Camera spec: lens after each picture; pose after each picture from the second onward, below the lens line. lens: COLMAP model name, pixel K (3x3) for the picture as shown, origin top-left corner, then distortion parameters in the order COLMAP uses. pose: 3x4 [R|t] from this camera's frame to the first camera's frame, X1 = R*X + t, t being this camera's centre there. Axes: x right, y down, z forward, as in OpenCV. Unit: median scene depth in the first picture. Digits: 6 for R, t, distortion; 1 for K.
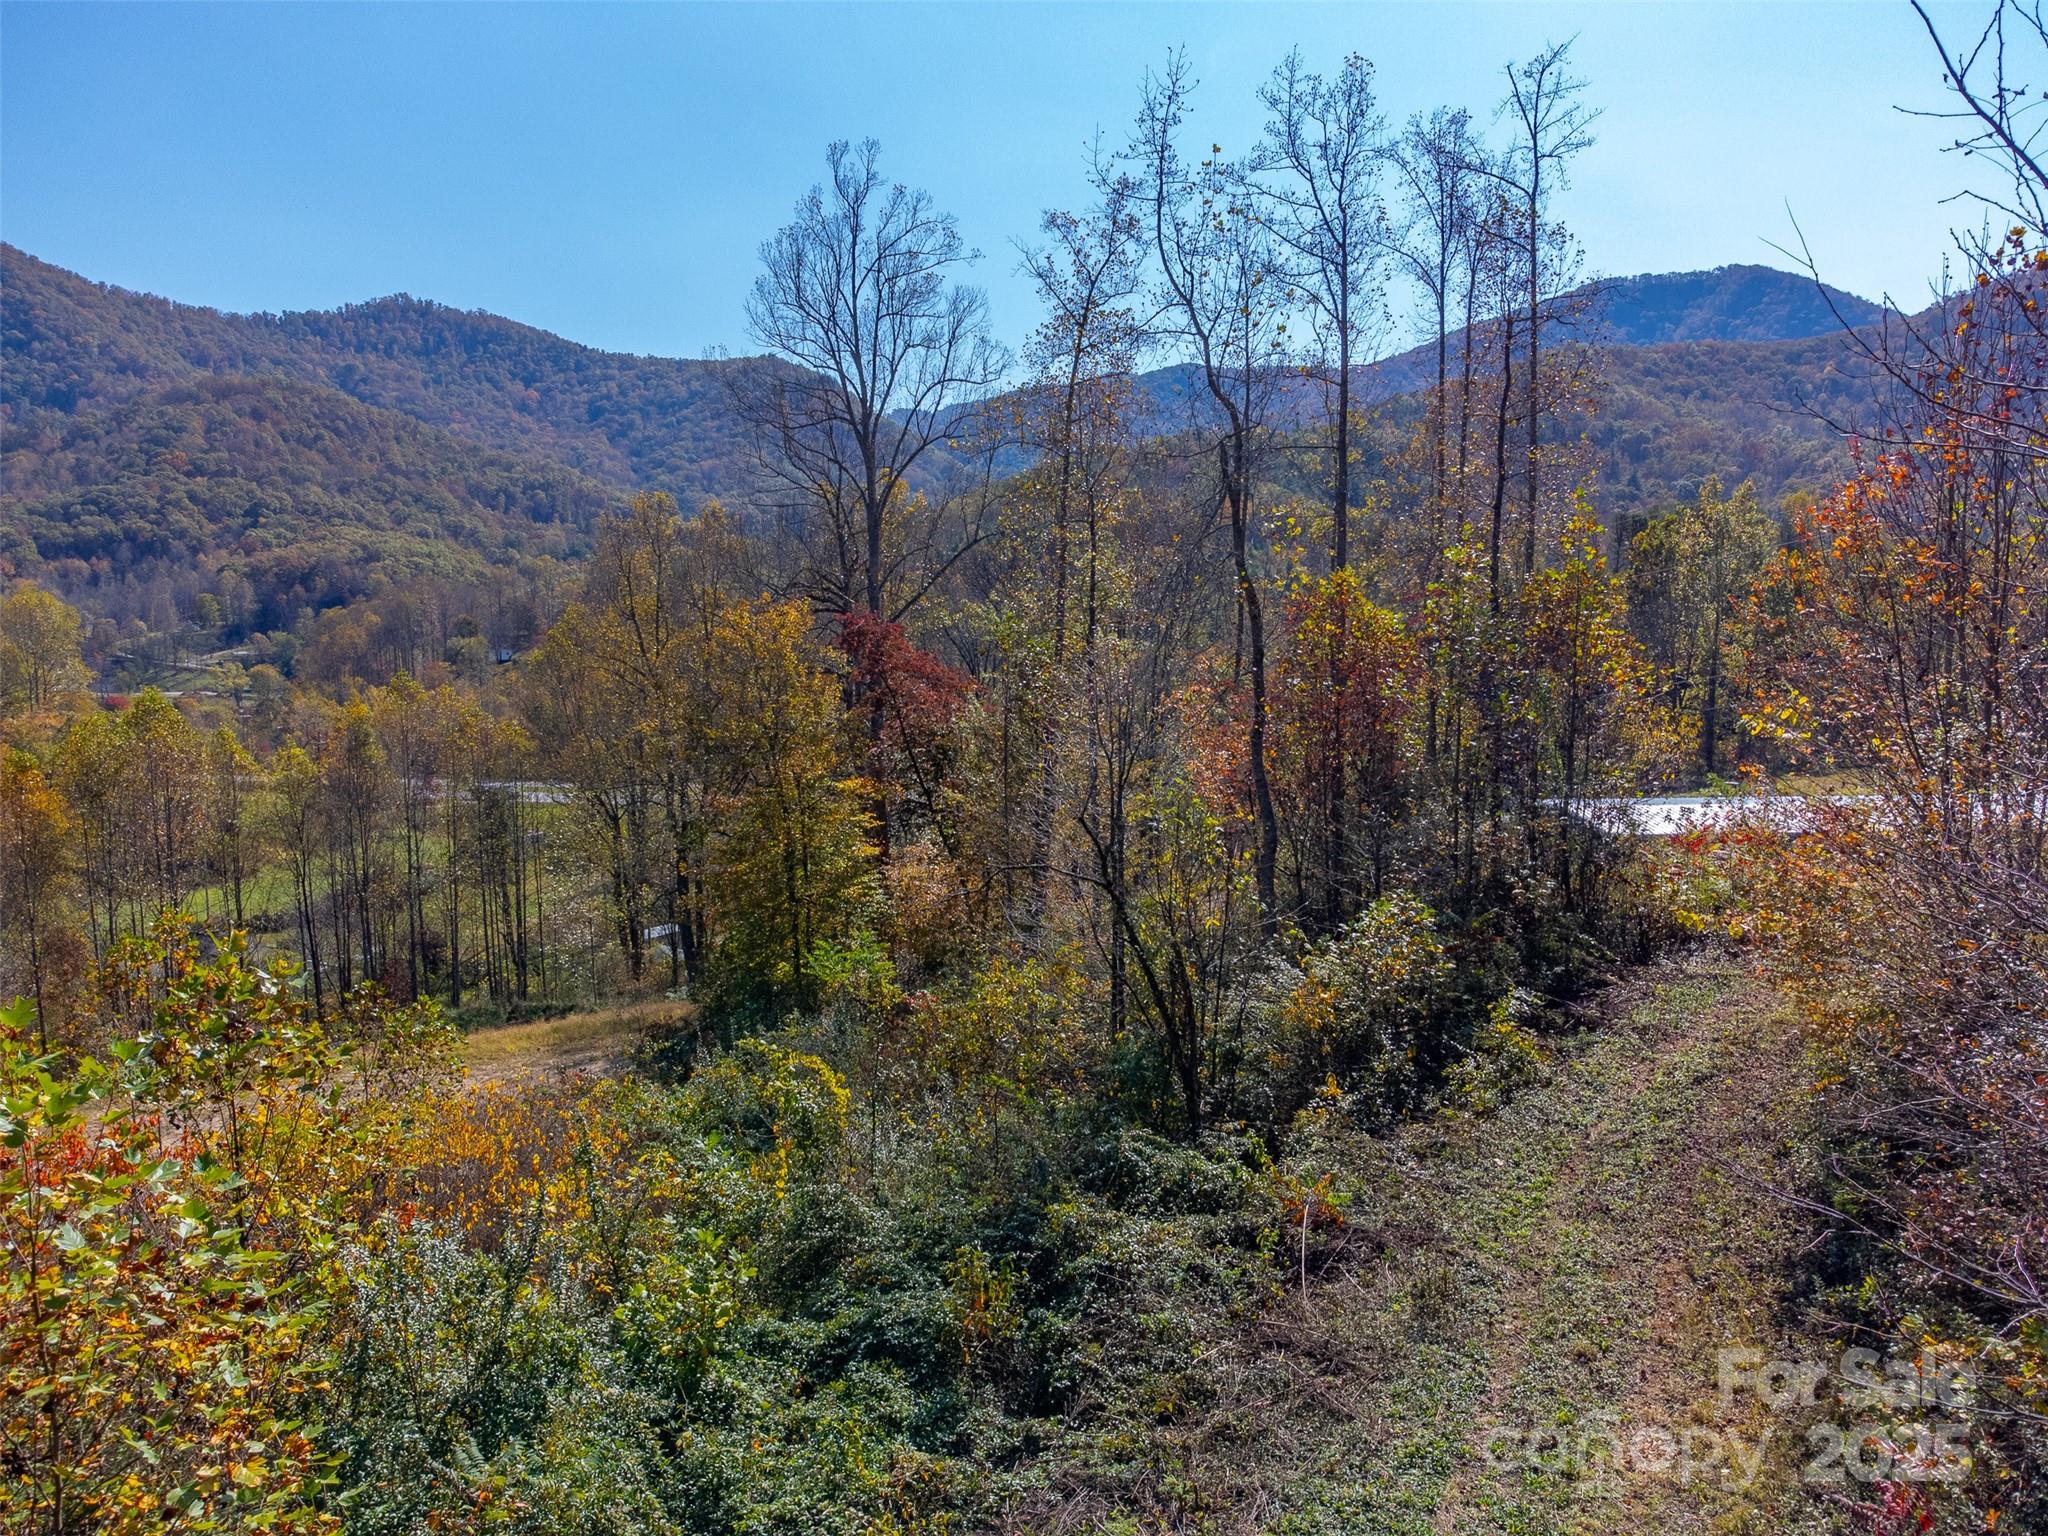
lens RADIAL K [[1536.9, 0, 1033.7], [0, 1536.9, 752.0], [0, 0, 1]] dist [0.016605, 0.017947]
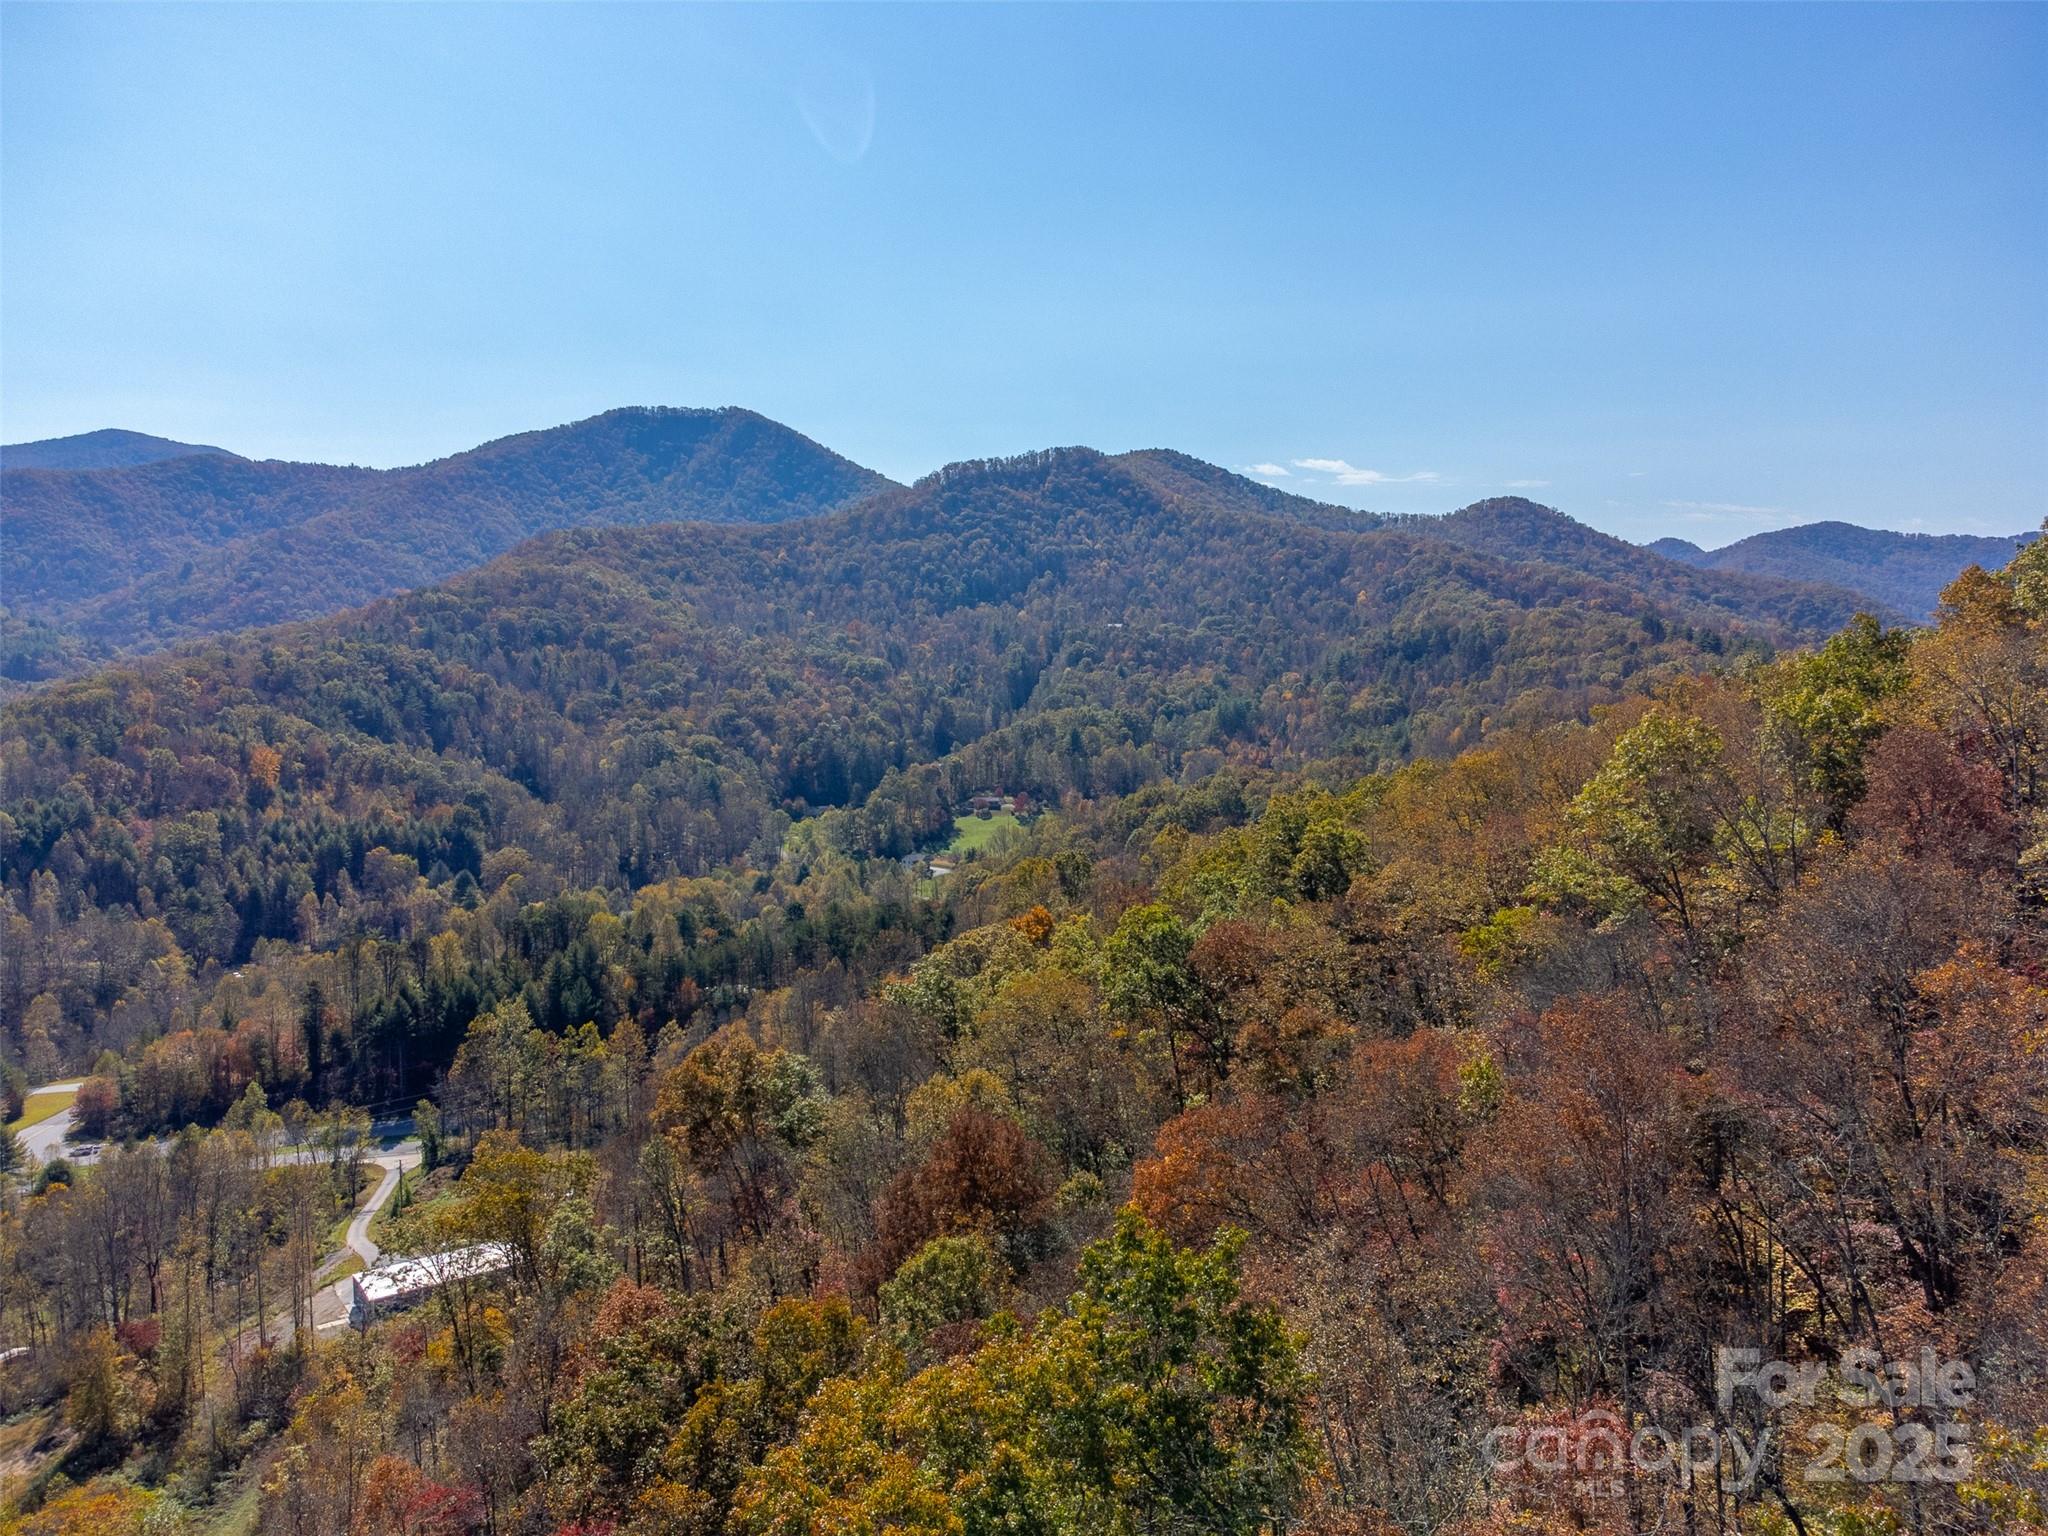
lens RADIAL K [[1536.9, 0, 1009.9], [0, 1536.9, 758.1], [0, 0, 1]] dist [0.016605, 0.017947]
pose [[0.842018, -0.046233, 0.537464, -0.013431], [0.060988, 0.998091, -0.009690, -0.064709], [-0.535991, 0.040938, 0.843231, -0.169802]]
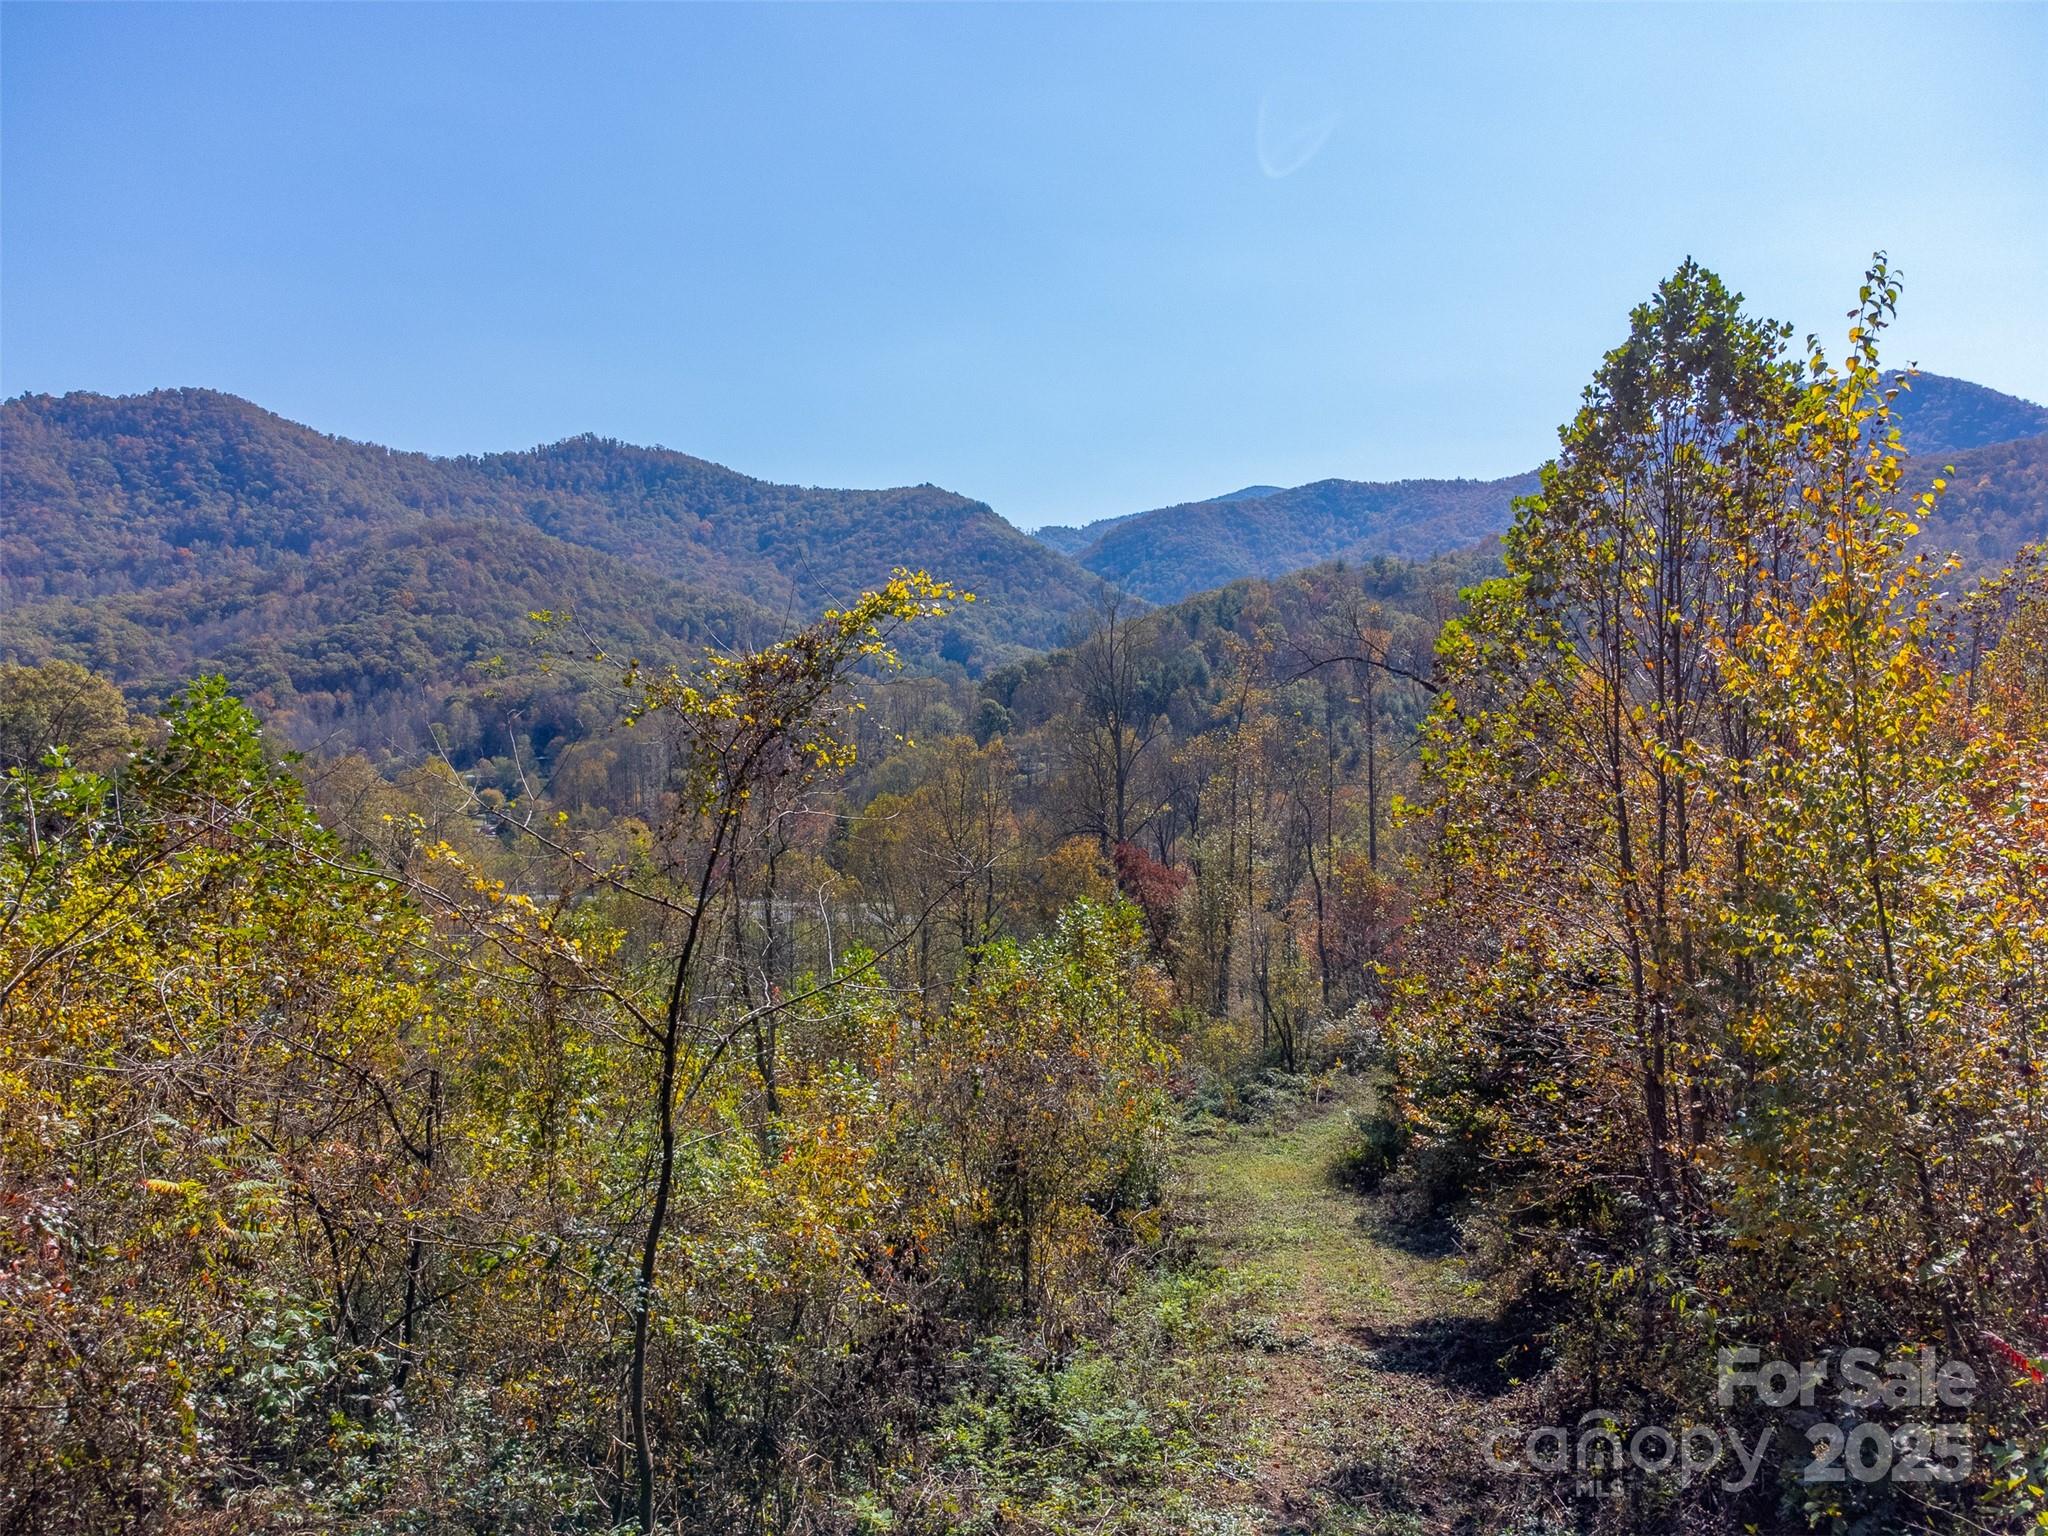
lens RADIAL K [[1536.9, 0, 1030.6], [0, 1536.9, 757.2], [0, 0, 1]] dist [0.016605, 0.017947]
pose [[0.995427, -0.003652, -0.095451, -0.002393], [-0.002699, 0.997794, -0.066331, -0.003600], [0.095483, 0.066285, 0.993222, -0.043482]]
